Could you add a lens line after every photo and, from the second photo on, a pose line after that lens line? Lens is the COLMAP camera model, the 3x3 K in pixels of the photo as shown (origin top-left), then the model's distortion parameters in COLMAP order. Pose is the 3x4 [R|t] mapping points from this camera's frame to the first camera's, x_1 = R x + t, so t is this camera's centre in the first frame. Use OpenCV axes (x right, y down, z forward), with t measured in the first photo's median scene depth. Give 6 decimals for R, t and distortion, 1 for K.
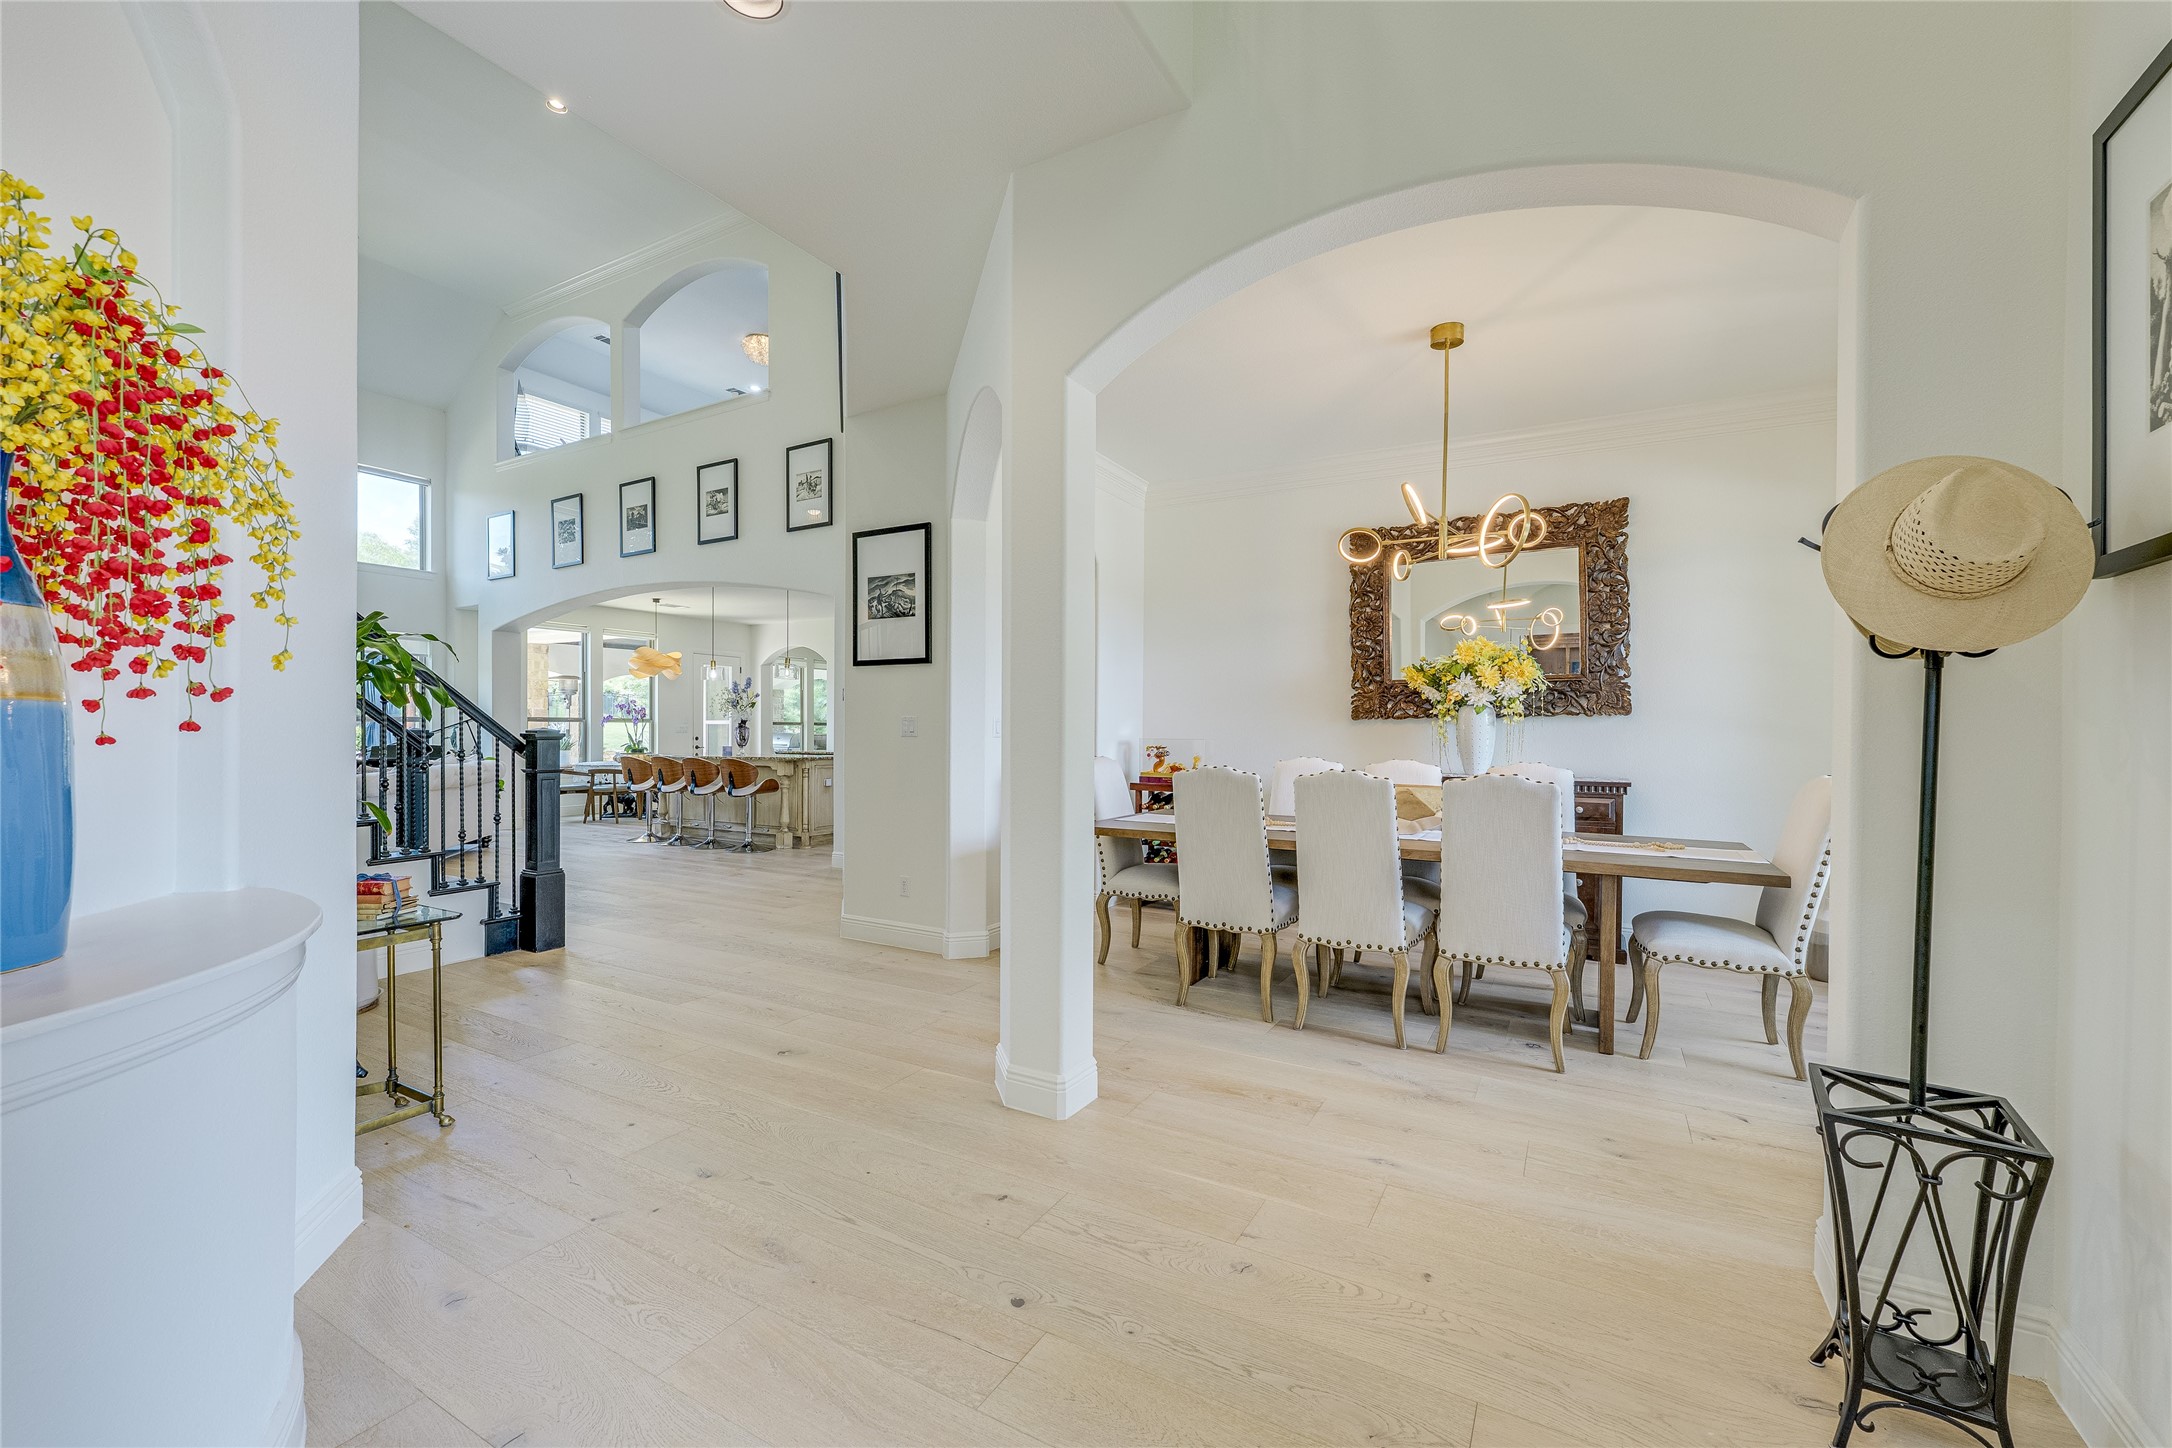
lens RADIAL K [[905.1, 0, 1080.4], [0, 905.1, 737.4], [0, 0, 1]] dist [0.004046, 0.000447]
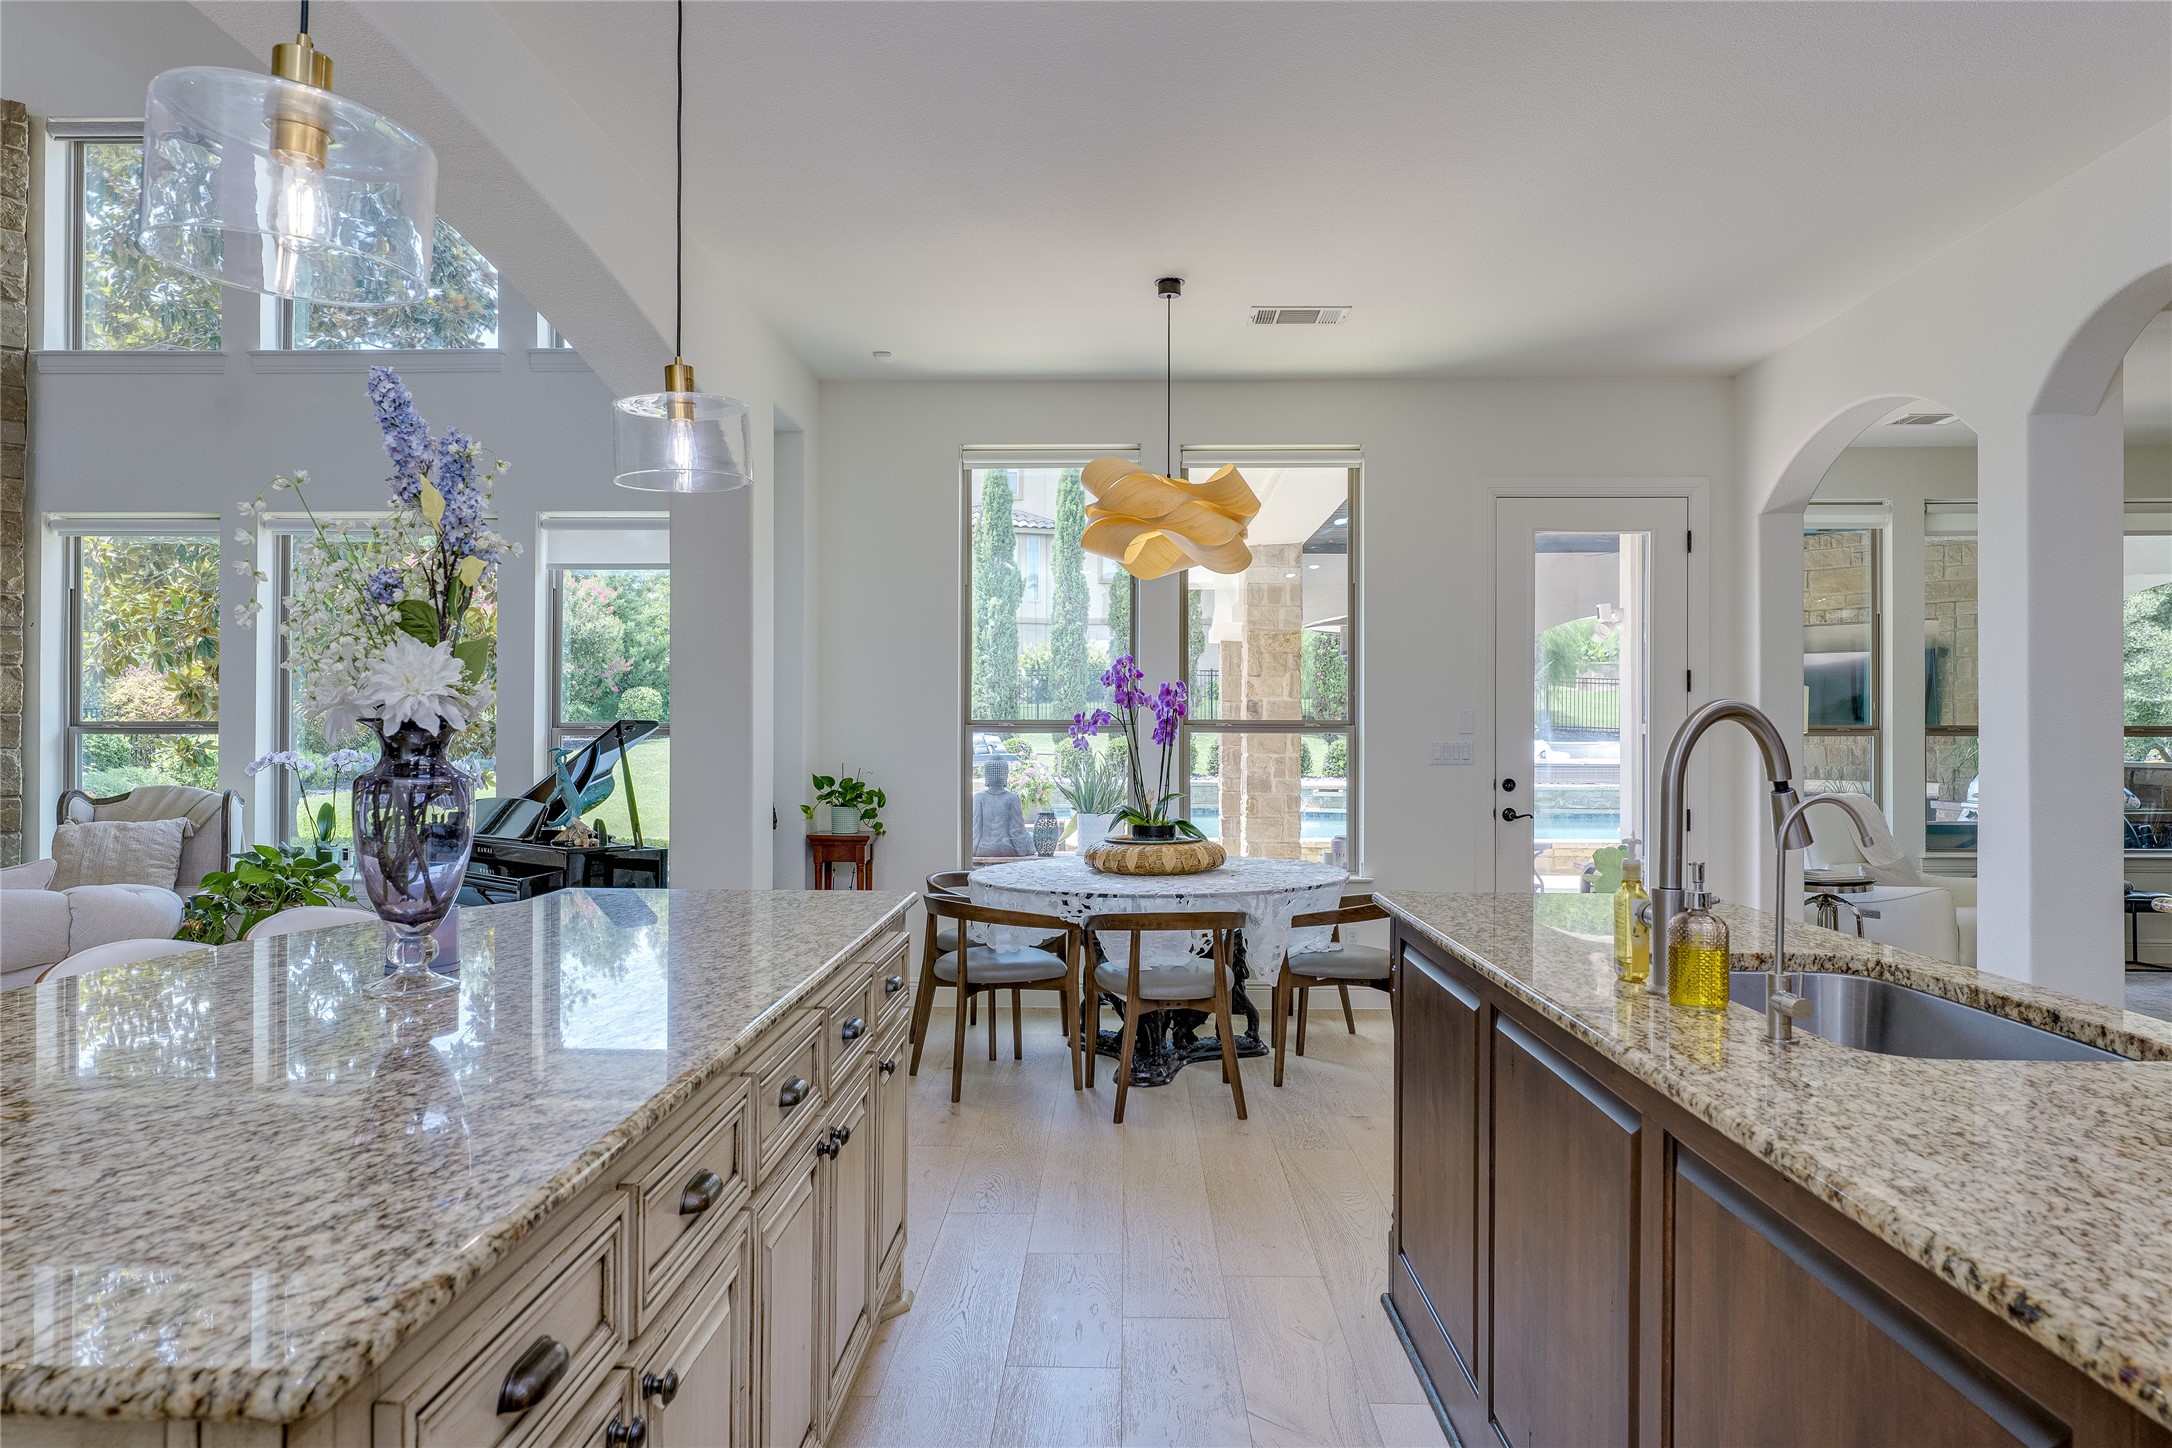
lens RADIAL K [[1317.8, 0, 1072.3], [0, 1317.8, 718.1], [0, 0, 1]] dist [0.008311, 0.000828]
pose [[0.462649, -0.014644, -0.886421, -0.170097], [-0.009340, 0.999728, -0.021391, -0.015426], [0.886493, 0.018176, 0.462386, 1.035324]]
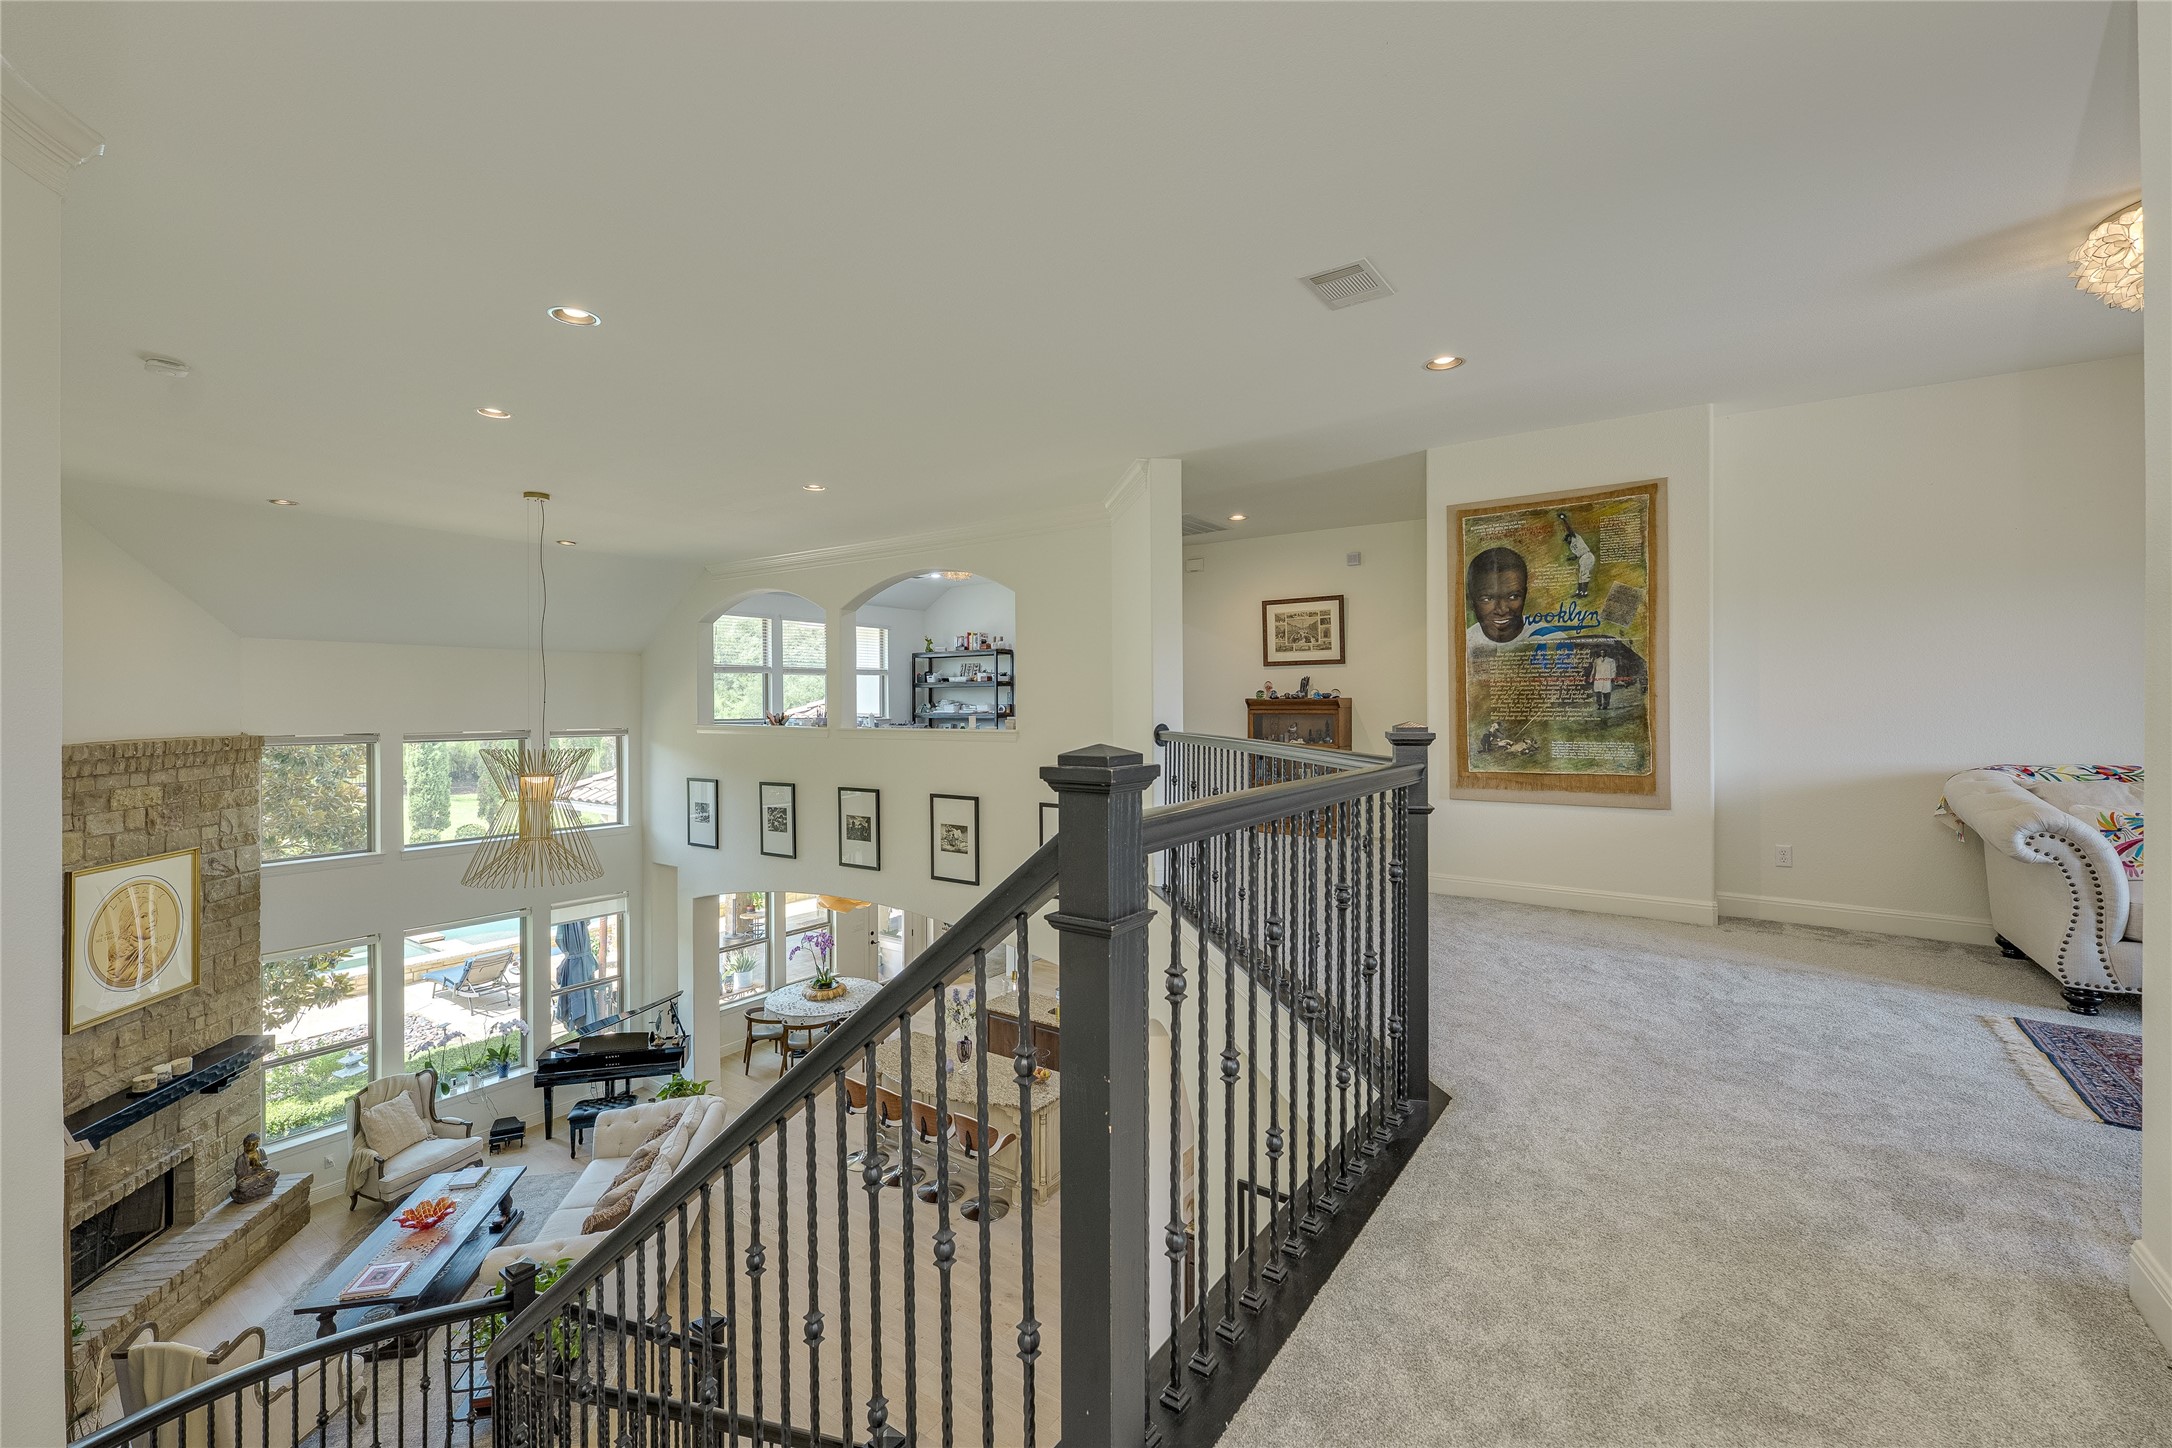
lens RADIAL K [[905.1, 0, 1089.1], [0, 905.1, 703.9], [0, 0, 1]] dist [0.004046, 0.000447]
pose [[0.996747, -0.003480, -0.080520, -0.179152], [0.002920, 0.999971, -0.007079, -0.362497], [0.080542, 0.006821, 0.996728, 0.094555]]
